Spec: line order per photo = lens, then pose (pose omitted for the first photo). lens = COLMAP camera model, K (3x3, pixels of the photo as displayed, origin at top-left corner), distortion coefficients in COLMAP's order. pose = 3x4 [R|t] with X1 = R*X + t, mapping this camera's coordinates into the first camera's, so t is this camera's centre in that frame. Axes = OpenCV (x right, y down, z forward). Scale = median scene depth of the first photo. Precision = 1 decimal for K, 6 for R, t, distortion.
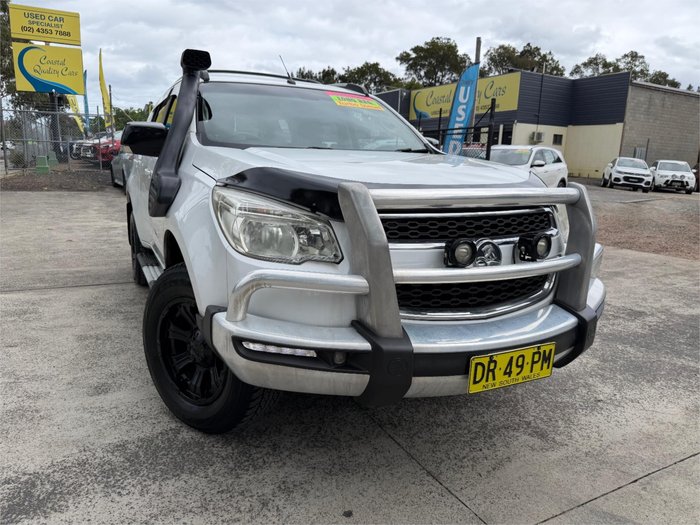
lens RADIAL K [[494.3, 0, 349.1], [0, 494.3, 263.5], [0, 0, 1]] dist [0.019437, -0.026996]
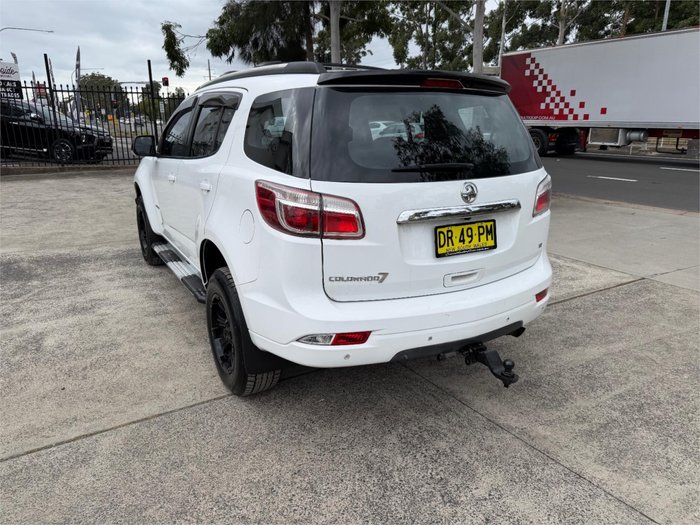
lens RADIAL K [[507.0, 0, 346.7], [0, 507.0, 260.8], [0, 0, 1]] dist [0.001375, -0.006913]
pose [[-0.997236, -0.019389, -0.071719, -0.063816], [-0.050343, 0.886283, 0.460400, -0.148418], [0.054636, 0.462738, -0.884810, 0.579811]]
